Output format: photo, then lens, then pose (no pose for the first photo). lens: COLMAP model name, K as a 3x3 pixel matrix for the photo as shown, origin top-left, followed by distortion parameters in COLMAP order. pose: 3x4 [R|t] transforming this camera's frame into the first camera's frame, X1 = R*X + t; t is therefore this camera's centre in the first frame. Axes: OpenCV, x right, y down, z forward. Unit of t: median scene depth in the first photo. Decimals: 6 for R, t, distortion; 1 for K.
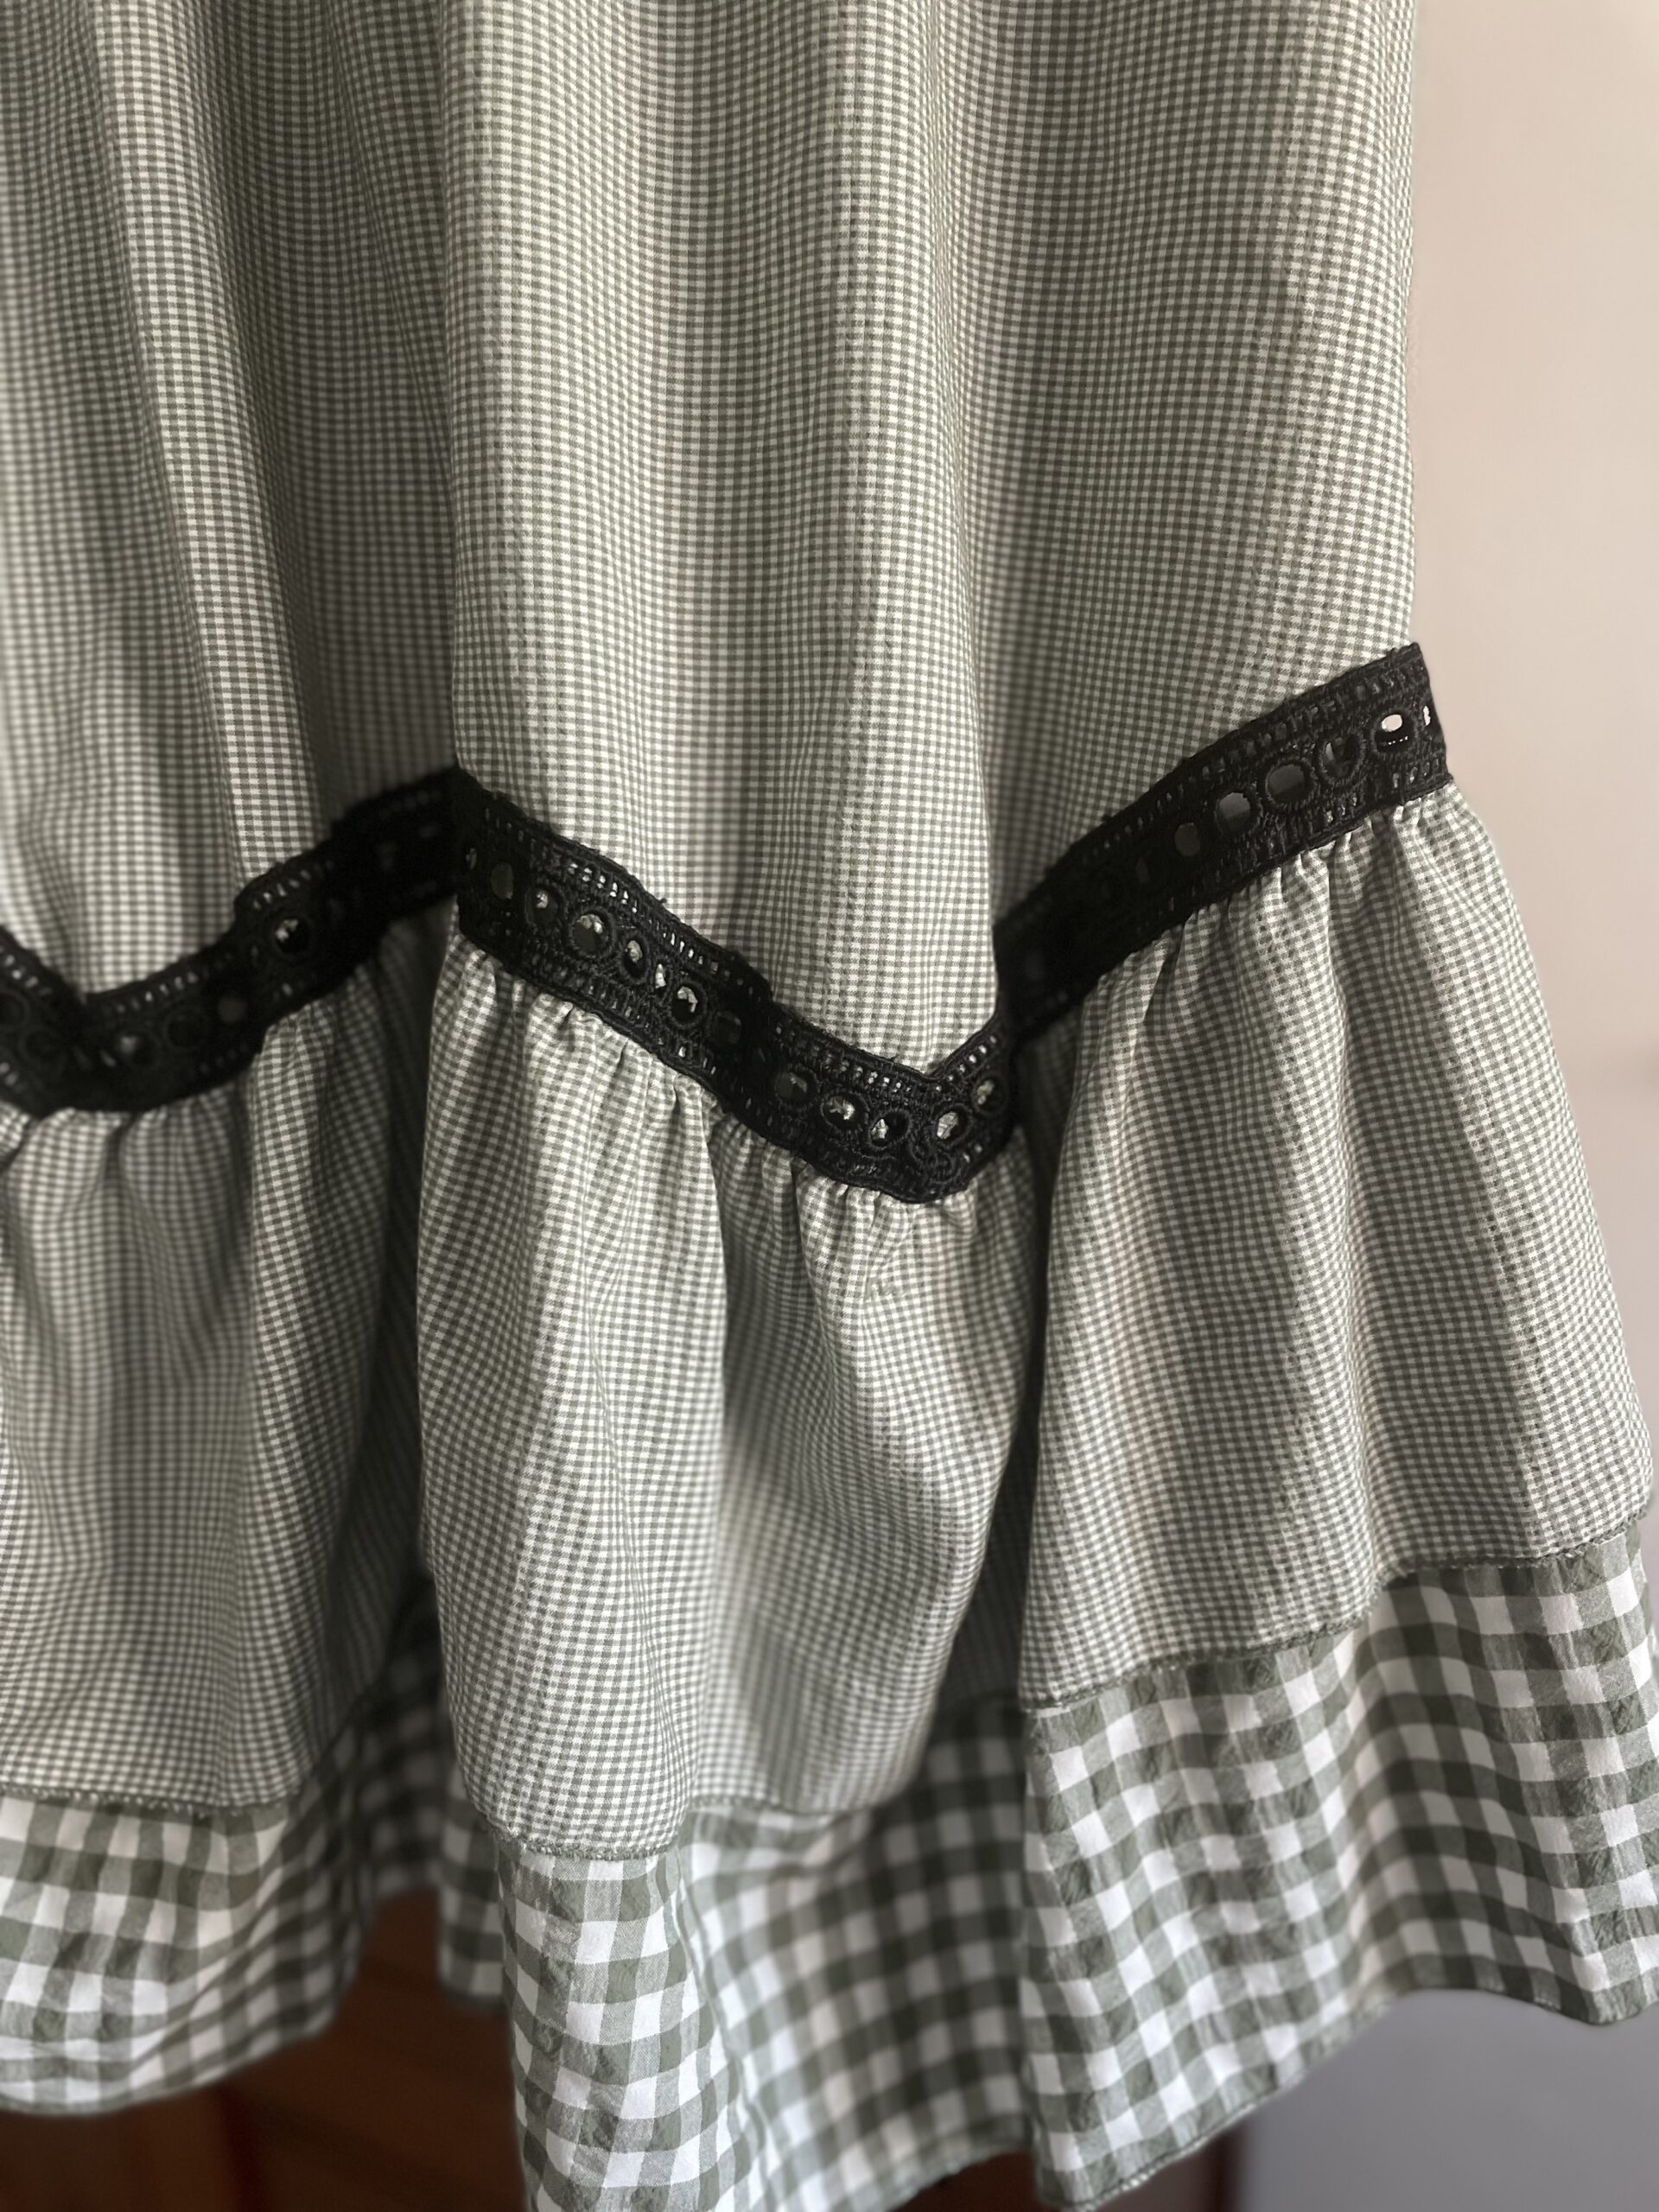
lens RADIAL K [[1712.5, 0, 817.4], [0, 1712.5, 1126.0], [0, 0, 1]] dist [0.094727, -0.182928]
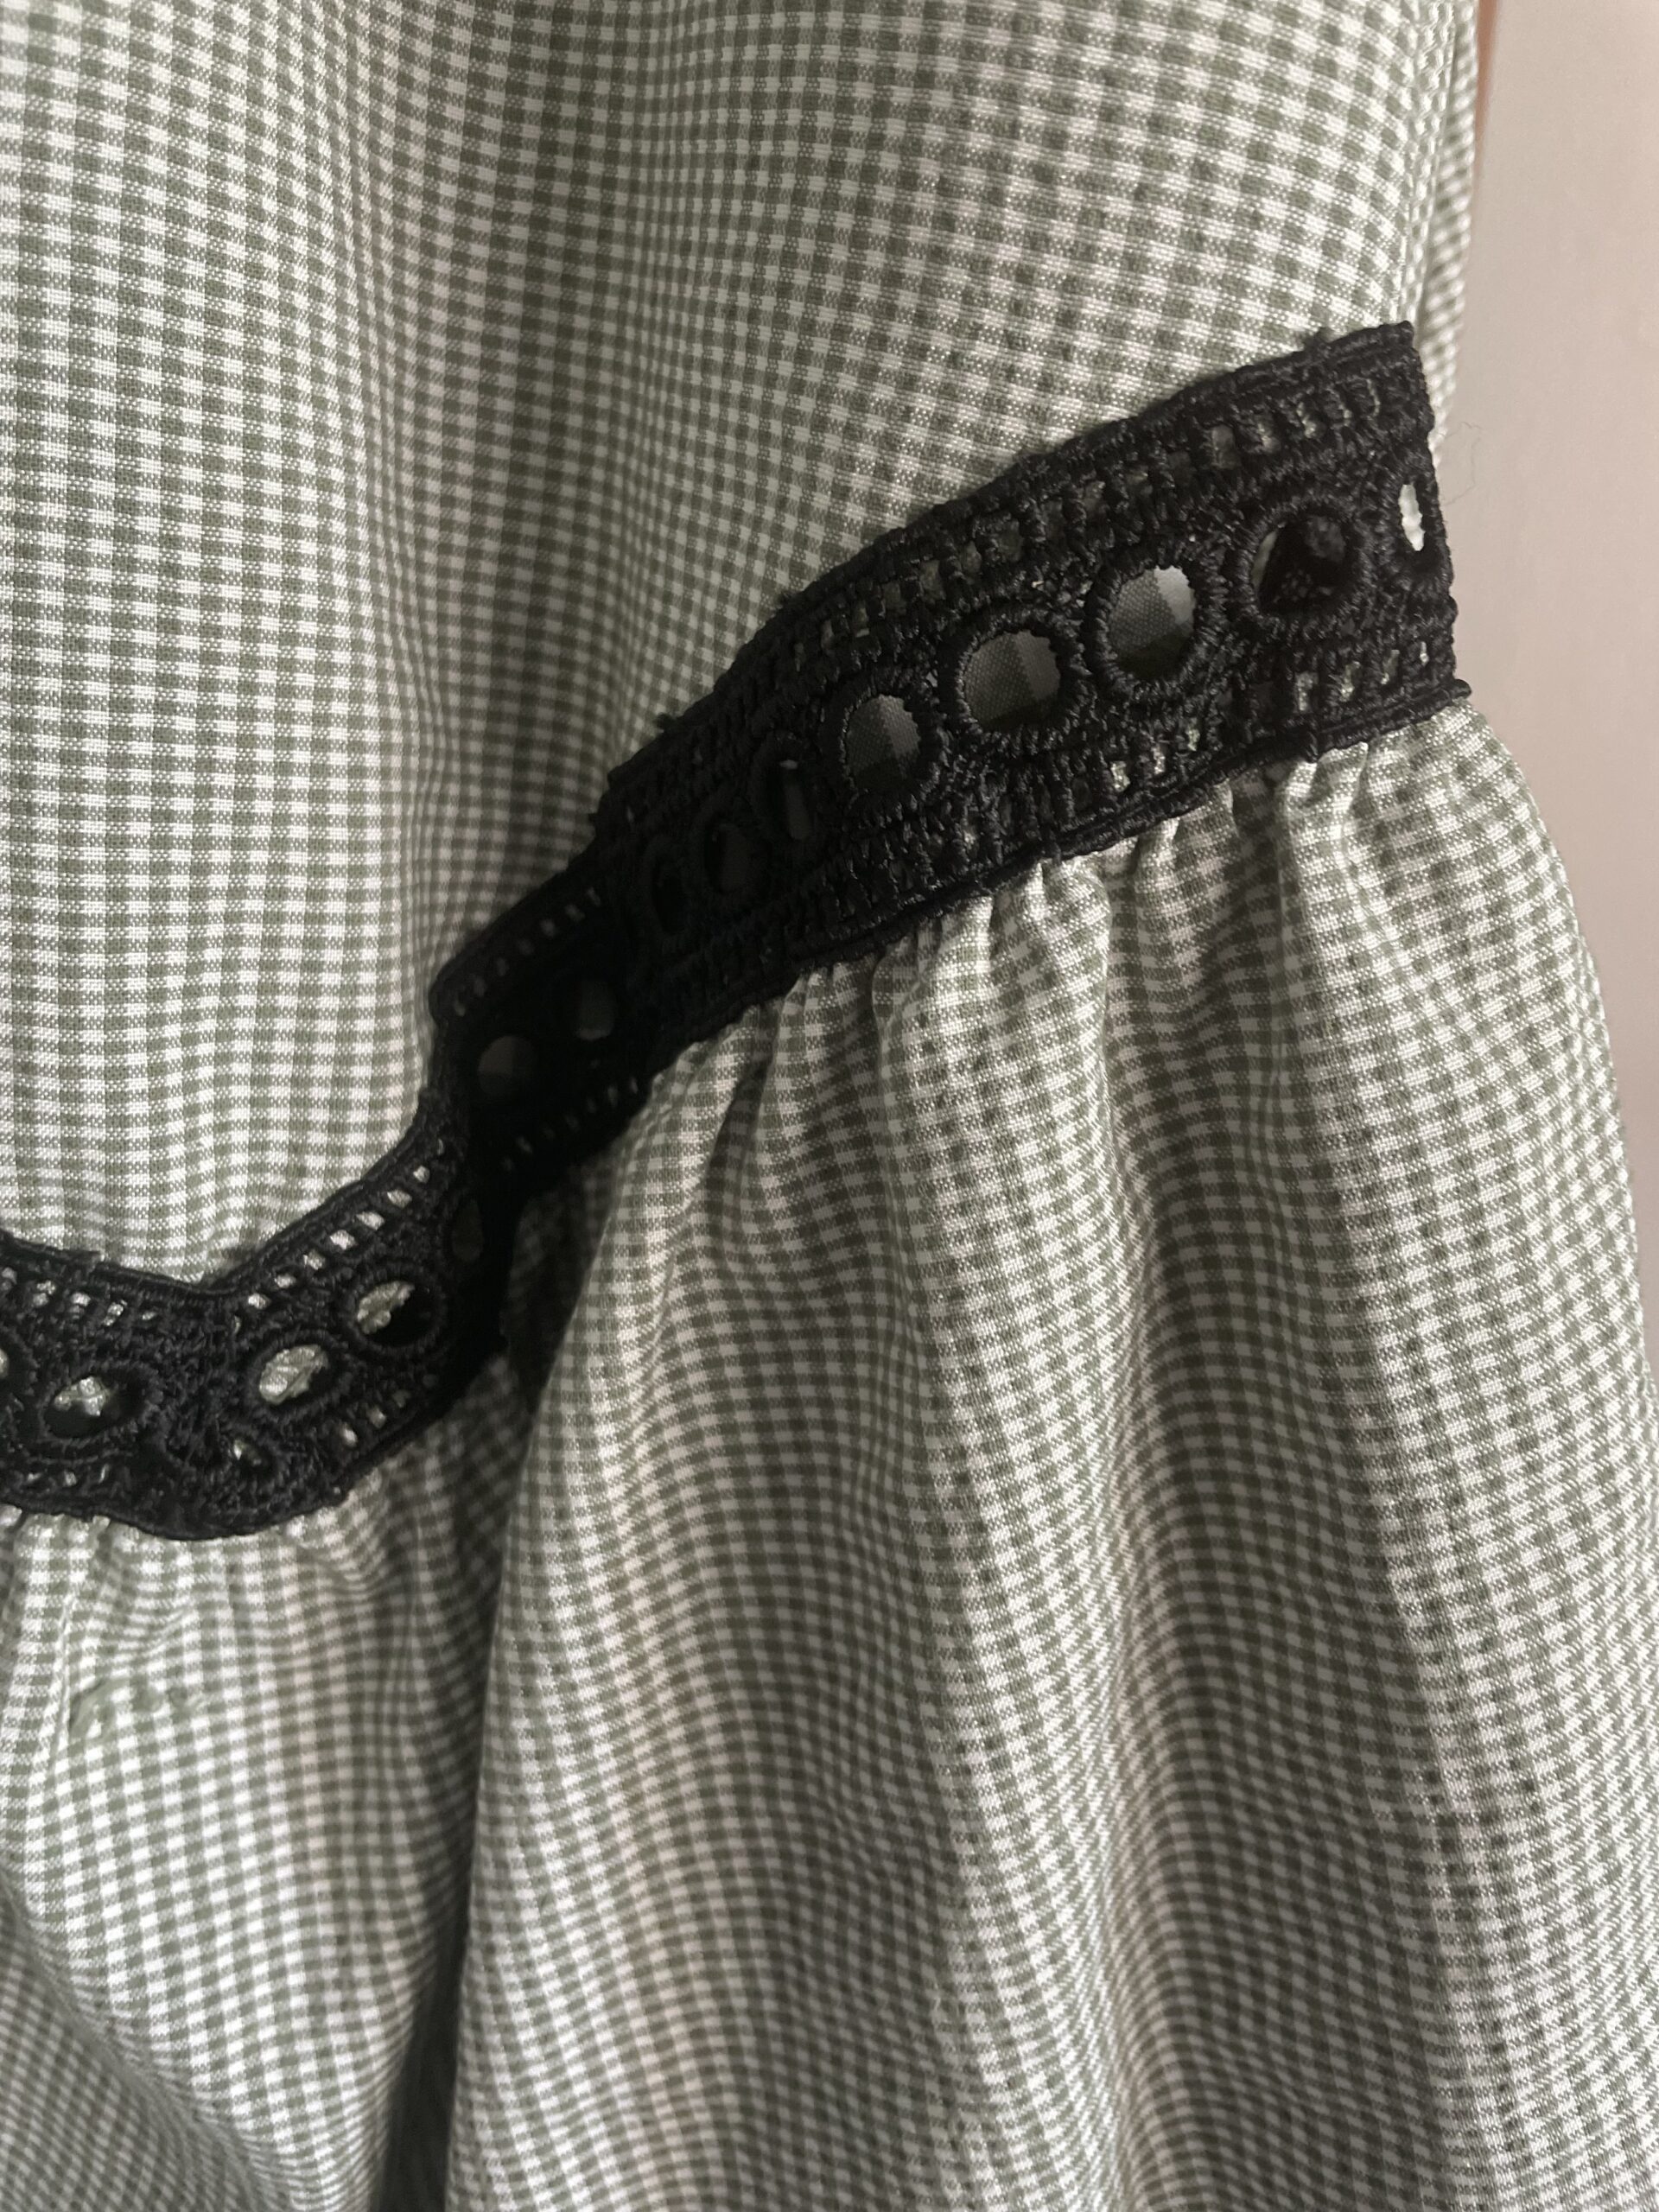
lens RADIAL K [[1712.5, 0, 817.4], [0, 1712.5, 1126.0], [0, 0, 1]] dist [0.094727, -0.182928]
pose [[0.994207, 0.085795, -0.064743, 0.258756], [-0.078802, 0.991476, 0.103756, -0.135014], [0.073093, -0.098053, 0.992493, 0.598497]]
